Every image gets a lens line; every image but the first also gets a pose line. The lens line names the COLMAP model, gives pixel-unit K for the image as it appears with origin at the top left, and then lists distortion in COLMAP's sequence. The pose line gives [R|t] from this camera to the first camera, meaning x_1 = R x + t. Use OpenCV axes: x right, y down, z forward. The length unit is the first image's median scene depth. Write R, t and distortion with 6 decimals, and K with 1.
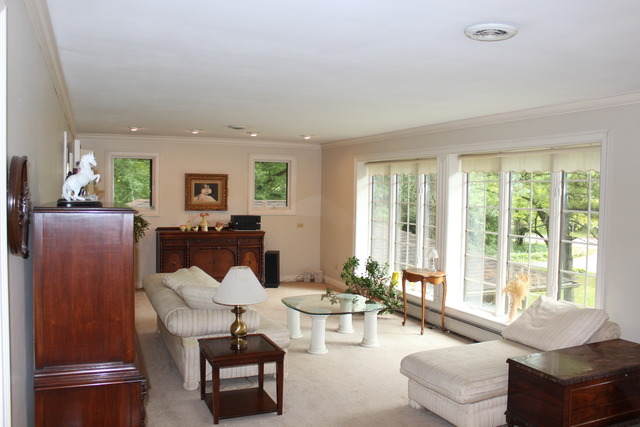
lens RADIAL K [[549.0, 0, 320.0], [0, 549.0, 213.5], [0, 0, 1]] dist [-0.182964, 0.002145]
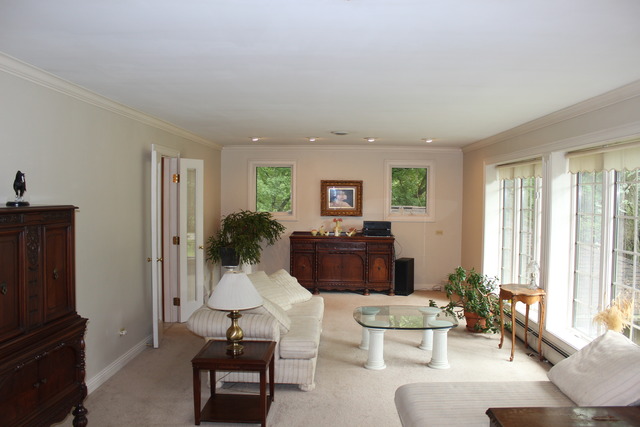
lens RADIAL K [[527.0, 0, 320.0], [0, 527.0, 213.5], [0, 0, 1]] dist [-0.123603, -0.000255]
pose [[0.906413, 0.007506, -0.422327, 0.186512], [-0.012306, 0.999887, -0.008640, -0.001368], [0.422214, 0.013029, 0.906403, 0.088896]]
